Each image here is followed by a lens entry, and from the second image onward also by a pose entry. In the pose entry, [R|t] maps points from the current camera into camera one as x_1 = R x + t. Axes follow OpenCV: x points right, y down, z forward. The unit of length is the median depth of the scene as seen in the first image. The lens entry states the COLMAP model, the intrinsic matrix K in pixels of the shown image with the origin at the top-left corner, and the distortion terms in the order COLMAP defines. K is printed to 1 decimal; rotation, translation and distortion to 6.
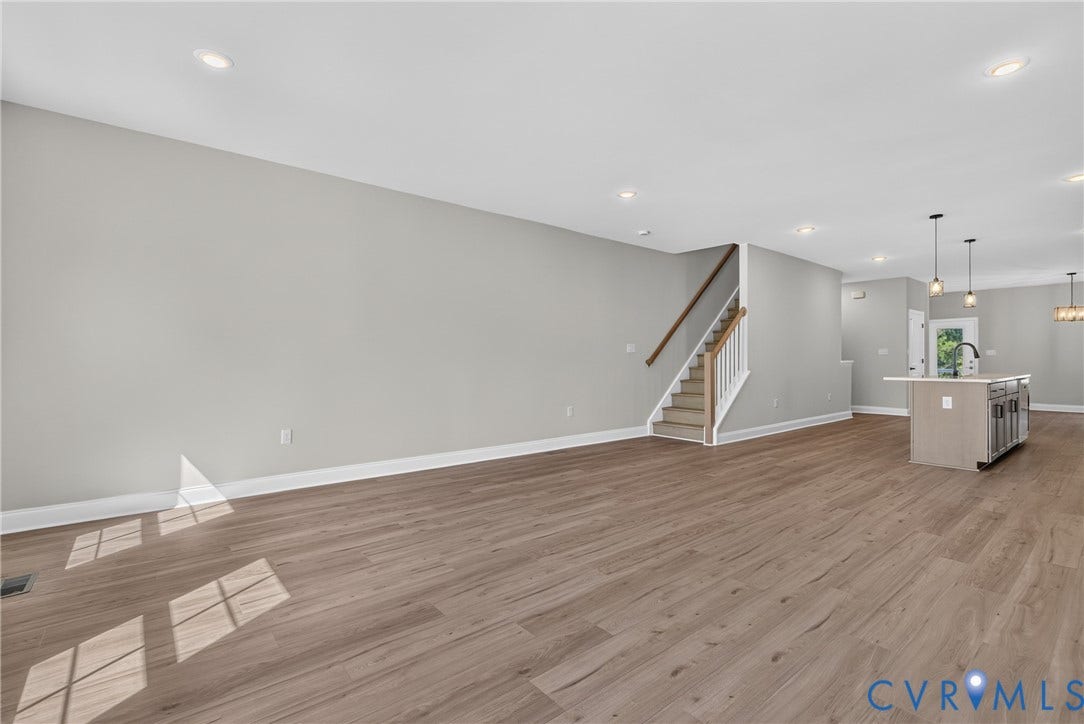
lens RADIAL K [[493.2, 0, 543.8], [0, 493.2, 359.7], [0, 0, 1]] dist [-0.002980, -0.000085]
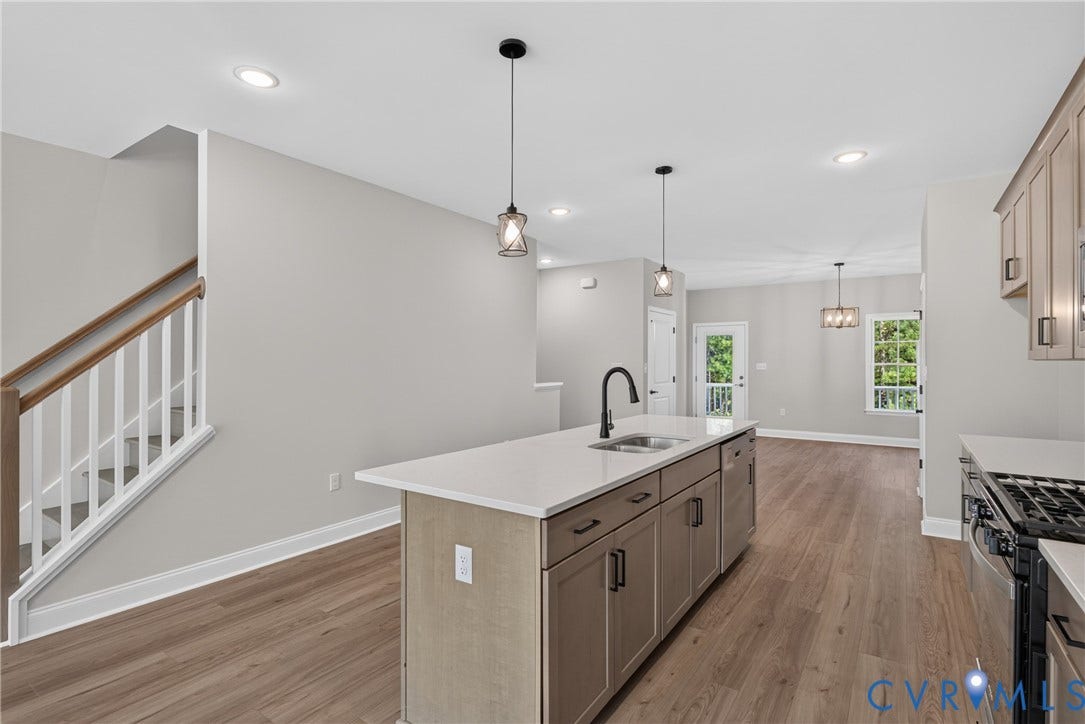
lens RADIAL K [[519.7, 0, 546.8], [0, 519.7, 360.1], [0, 0, 1]] dist [-0.001265, -0.000303]
pose [[0.961566, 0.003211, 0.274554, 0.622860], [-0.002718, 0.999994, -0.002177, -0.038112], [-0.274559, 0.001347, 0.961569, 0.523005]]
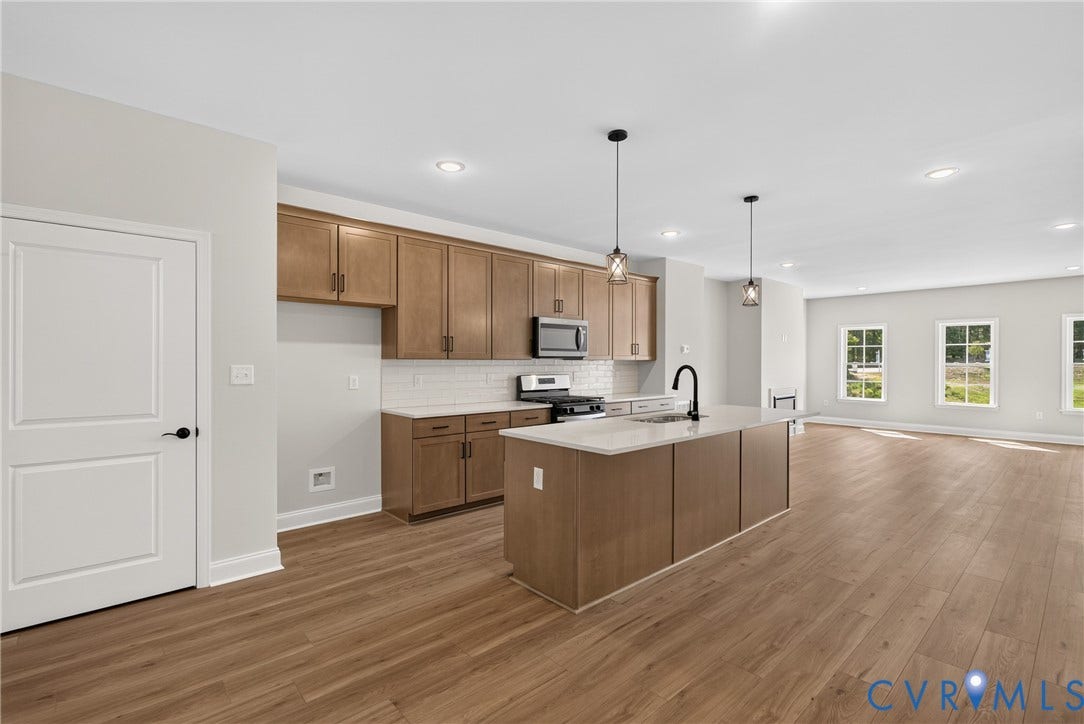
lens RADIAL K [[493.2, 0, 543.8], [0, 493.2, 359.7], [0, 0, 1]] dist [-0.002980, -0.000085]
pose [[-0.999298, -0.001213, -0.037441, 1.000011], [-0.001075, 0.999992, -0.003731, -0.037072], [0.037445, -0.003688, -0.999292, 1.525568]]
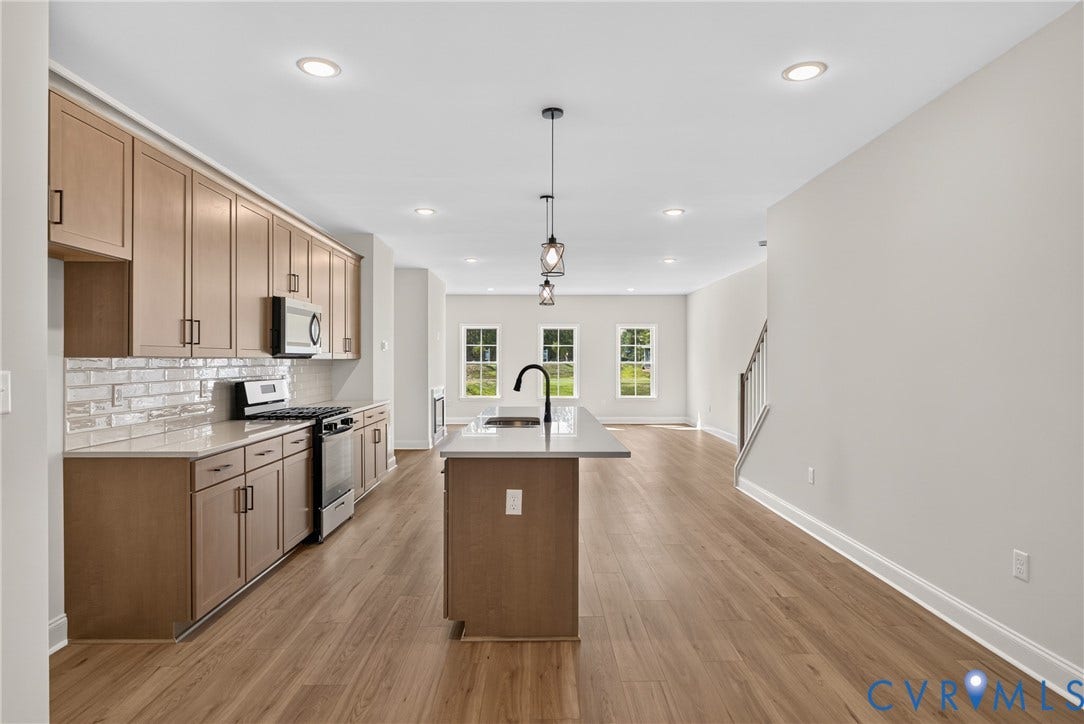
lens RADIAL K [[602.2, 0, 544.4], [0, 602.2, 356.4], [0, 0, 1]] dist [-0.001896, 0.000036]
pose [[-0.629615, -0.005406, -0.776888, 1.329034], [-0.000595, 0.999979, -0.006476, -0.038035], [0.776907, -0.003615, -0.629605, 1.381218]]
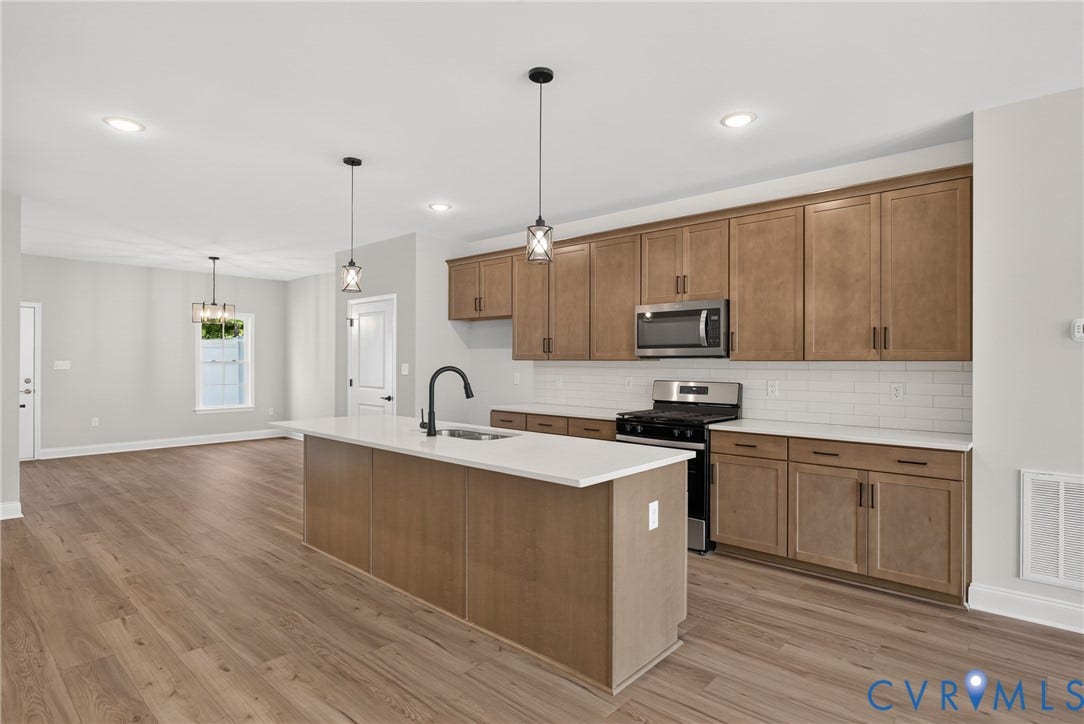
lens RADIAL K [[561.6, 0, 542.0], [0, 561.6, 362.0], [0, 0, 1]] dist [-0.001115, 0.000071]
pose [[-0.141957, -0.000593, 0.989873, 0.278010], [-0.005377, 0.999986, -0.000172, -0.037291], [-0.989858, -0.005347, -0.141958, 0.934139]]
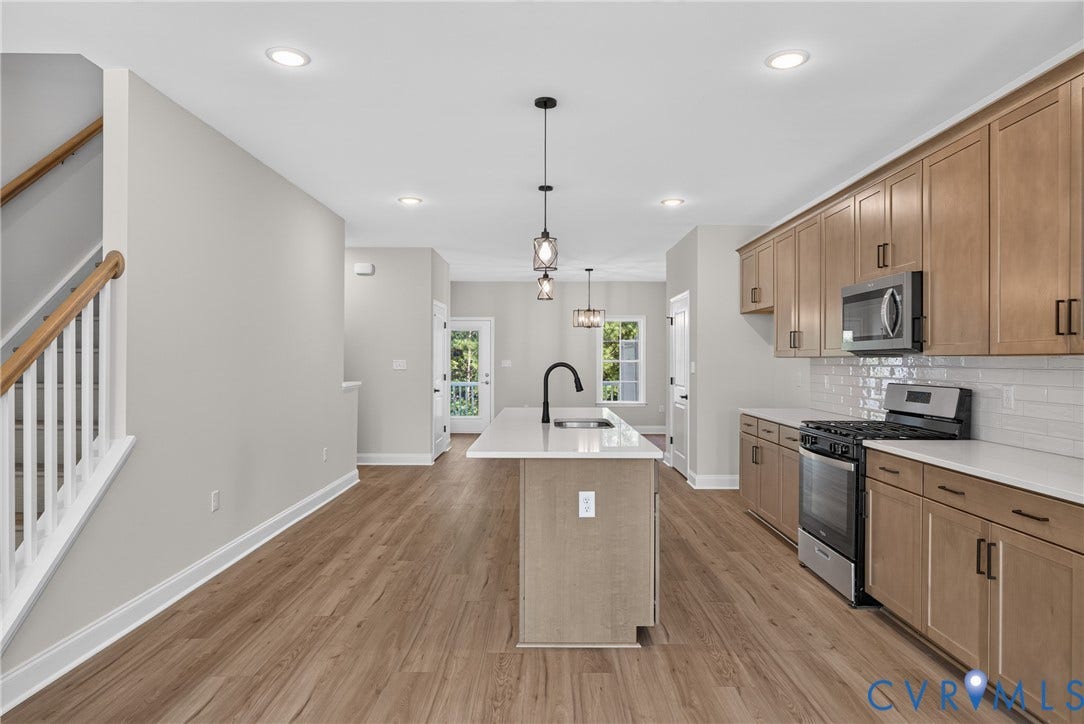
lens RADIAL K [[652.0, 0, 542.0], [0, 652.0, 362.0], [0, 0, 1]] dist [0.001710, 0.000018]
pose [[0.642525, 0.000237, 0.766265, 0.270316], [-0.003797, 0.999989, 0.002875, -0.035465], [-0.766256, -0.004757, 0.642518, 0.520291]]
